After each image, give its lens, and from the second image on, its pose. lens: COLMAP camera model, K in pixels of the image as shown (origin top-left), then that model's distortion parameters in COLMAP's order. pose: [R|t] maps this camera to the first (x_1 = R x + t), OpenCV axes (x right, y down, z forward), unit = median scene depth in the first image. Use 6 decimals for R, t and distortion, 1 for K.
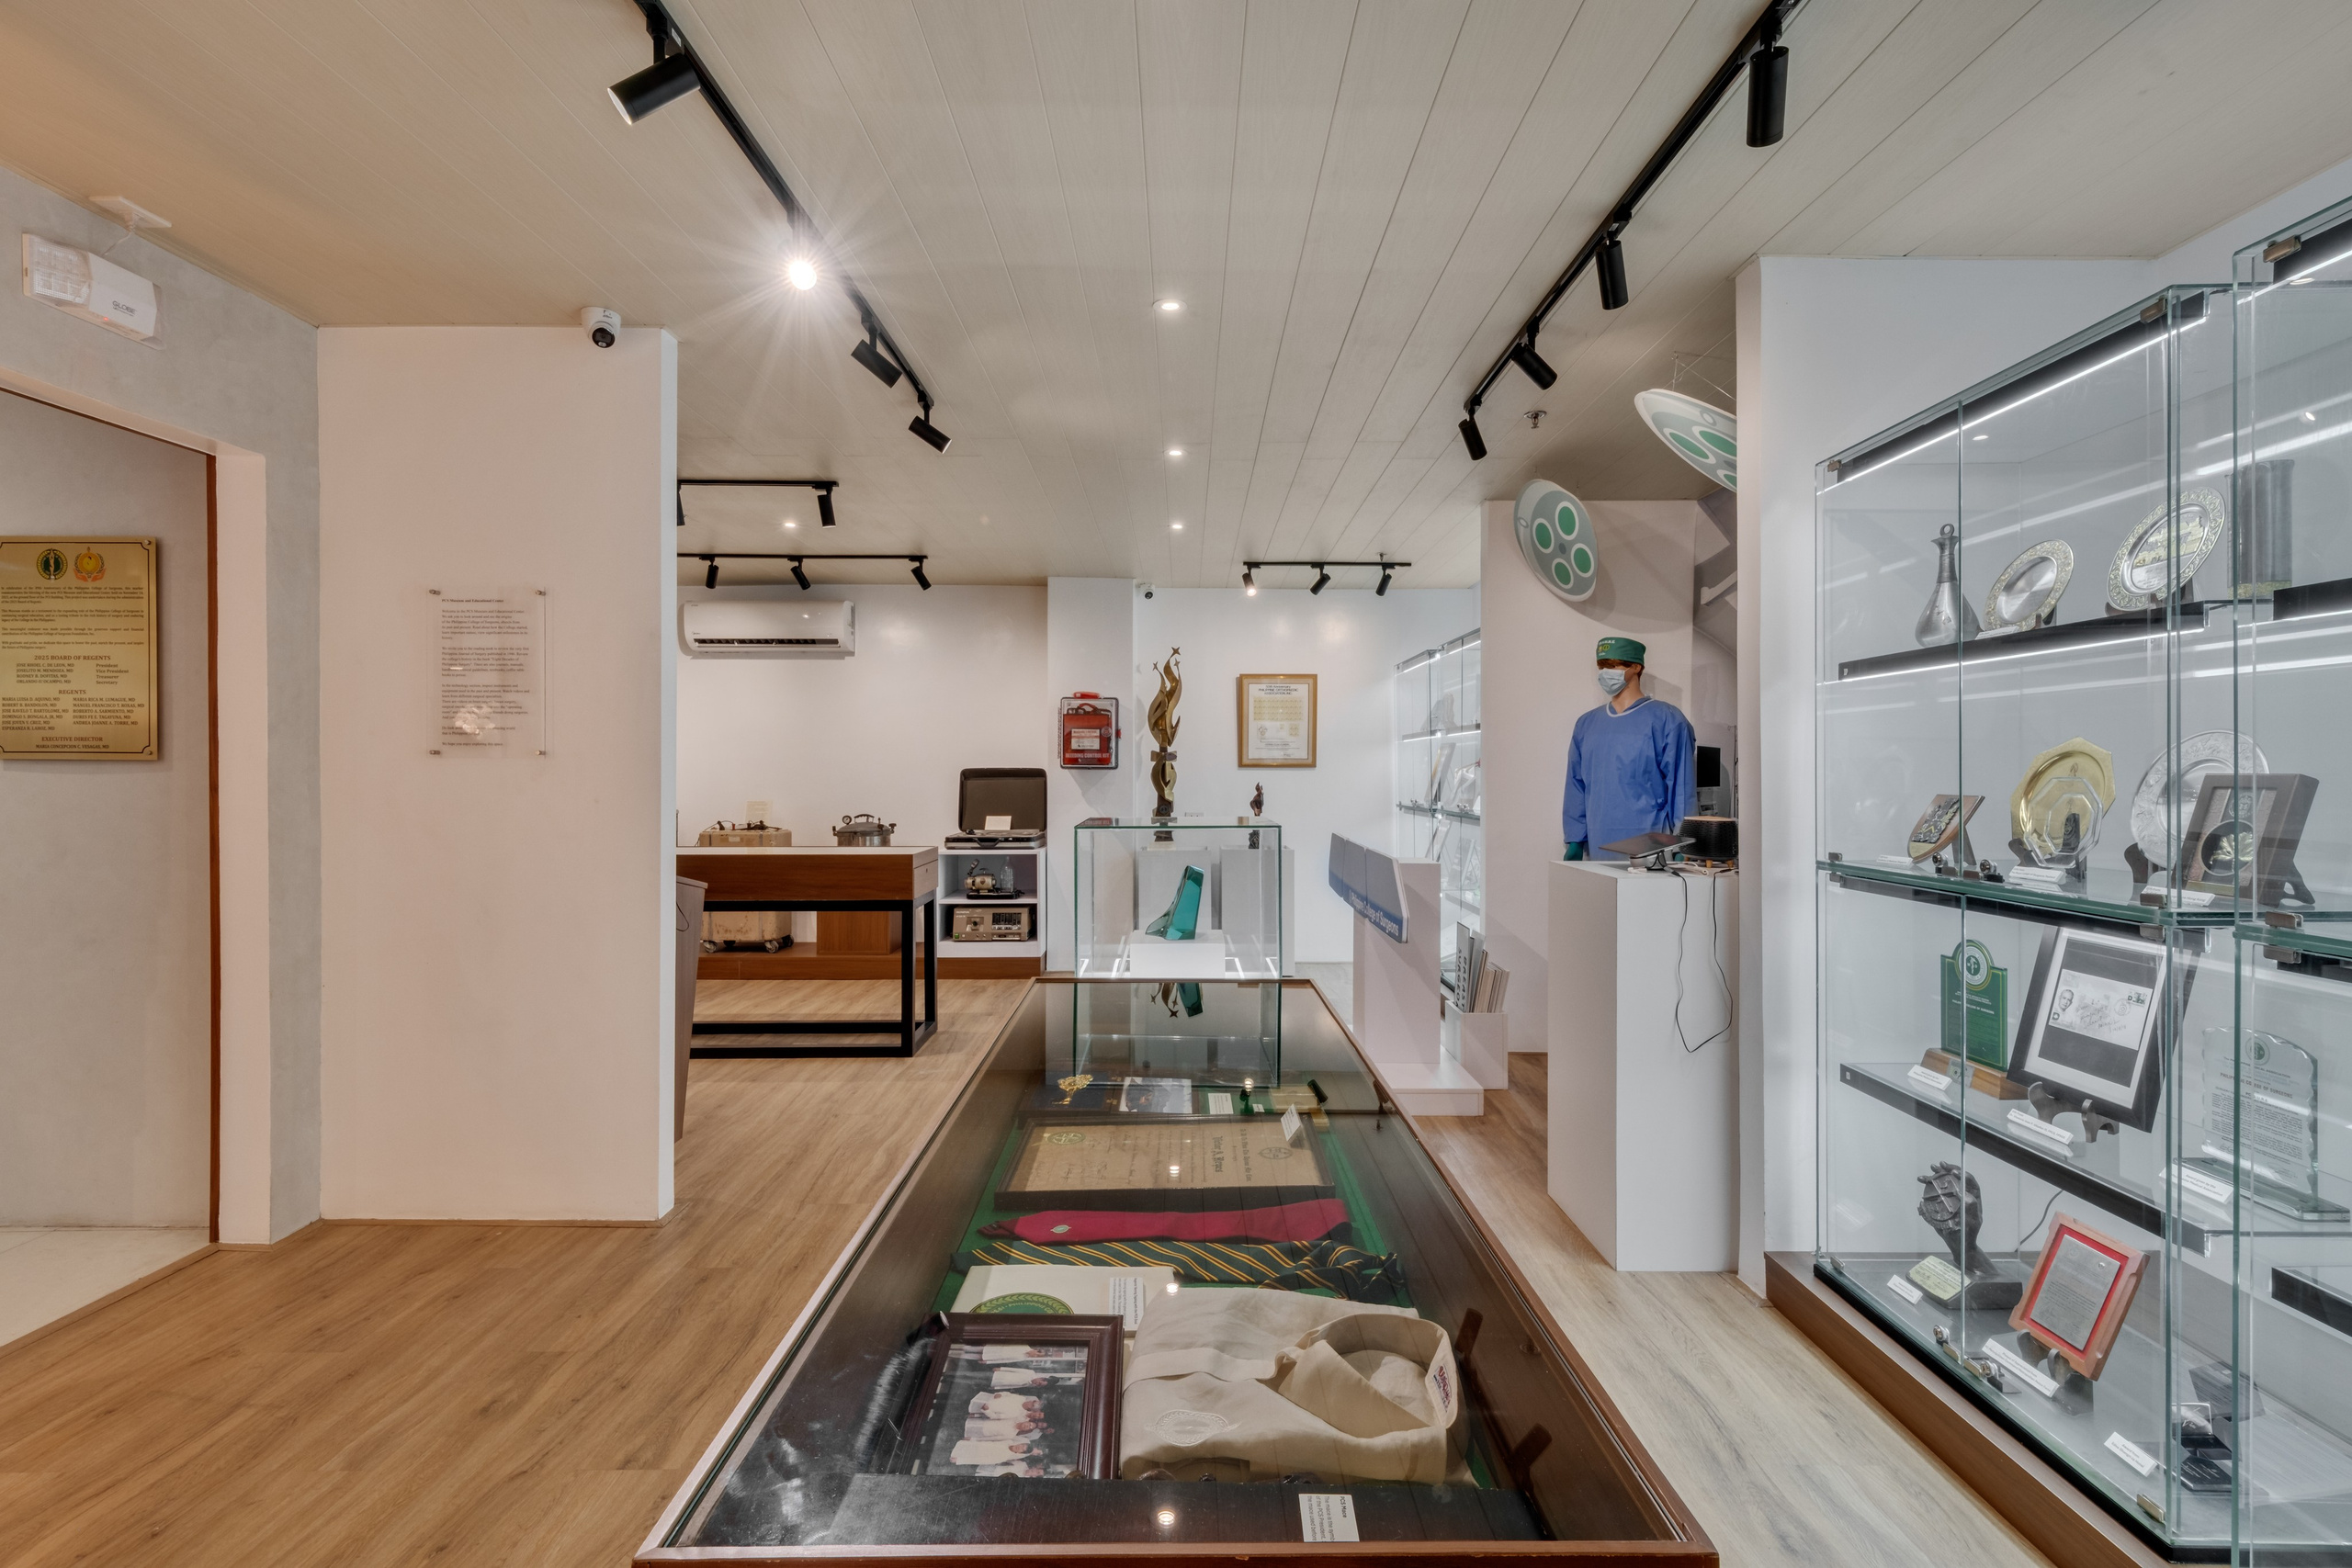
lens RADIAL K [[1075.0, 0, 1181.1], [0, 1075.0, 781.0], [0, 0, 1]] dist [0.009328, -0.001560]
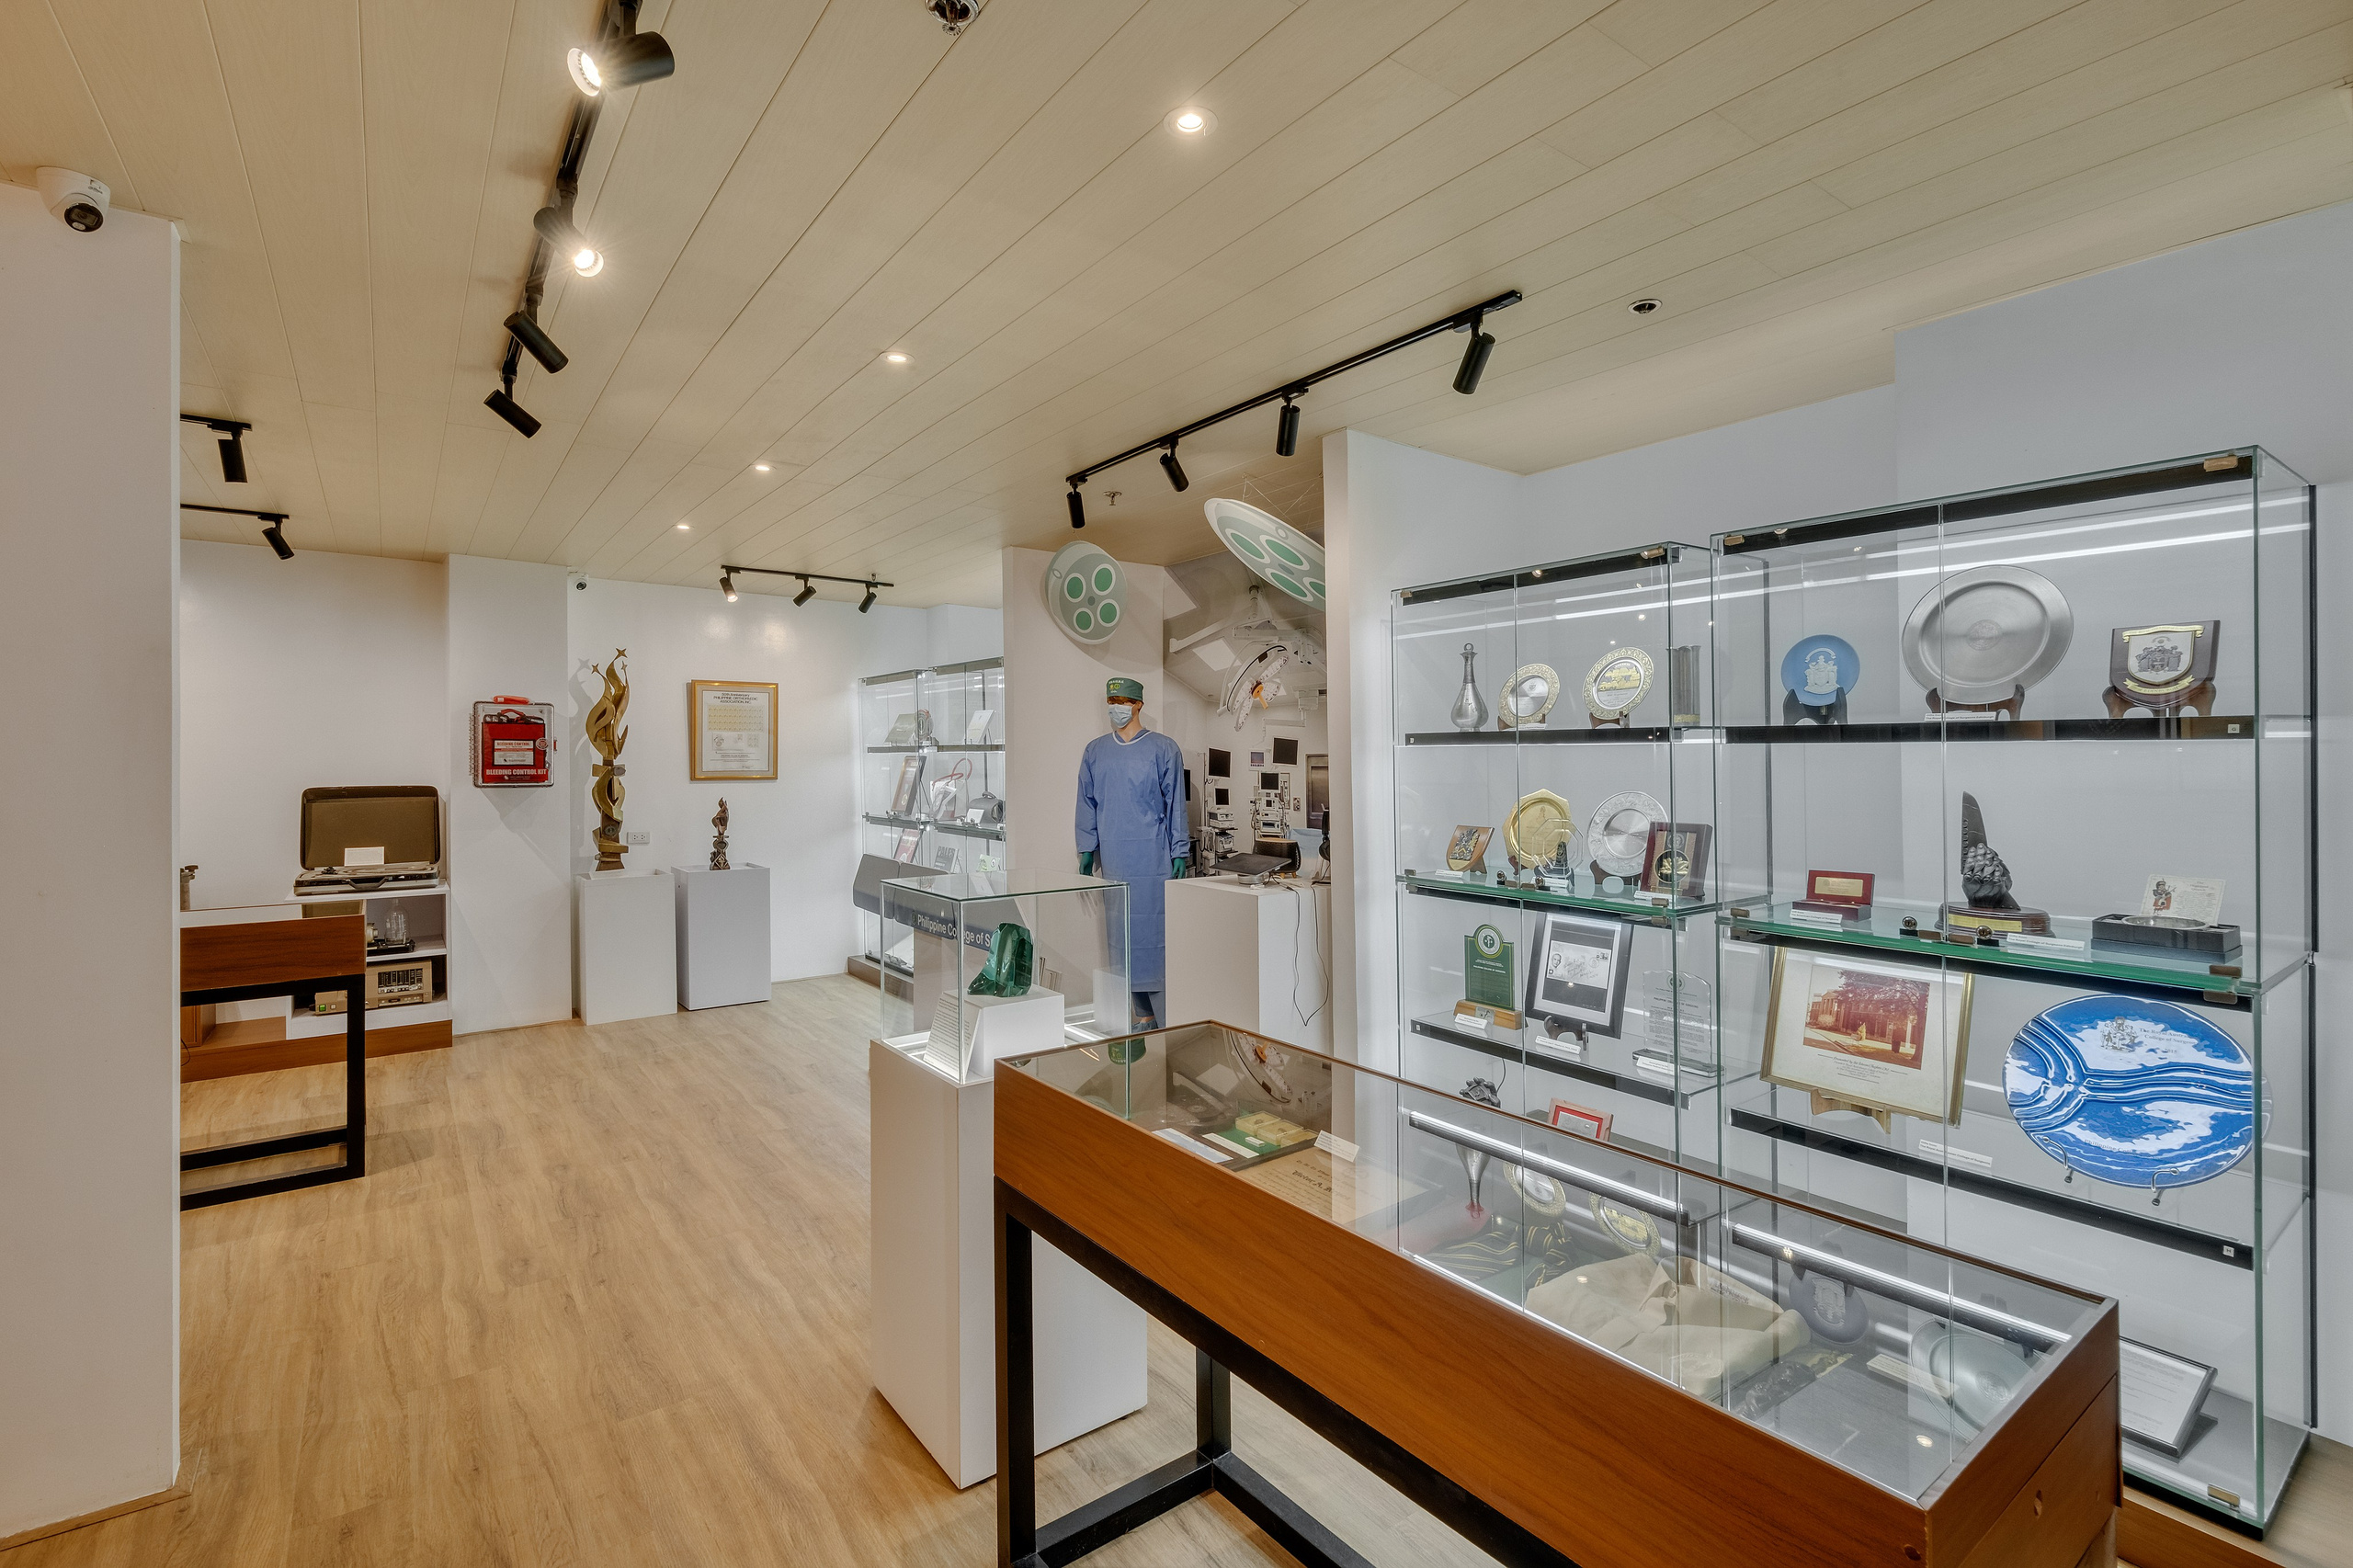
lens RADIAL K [[1054.0, 0, 1170.1], [0, 1054.0, 756.1], [0, 0, 1]] dist [0.014896, -0.007926]
pose [[0.811699, -0.002885, 0.584069, -0.284307], [0.008731, 0.999936, -0.007194, -0.047355], [-0.584011, 0.010939, 0.811672, 0.041763]]
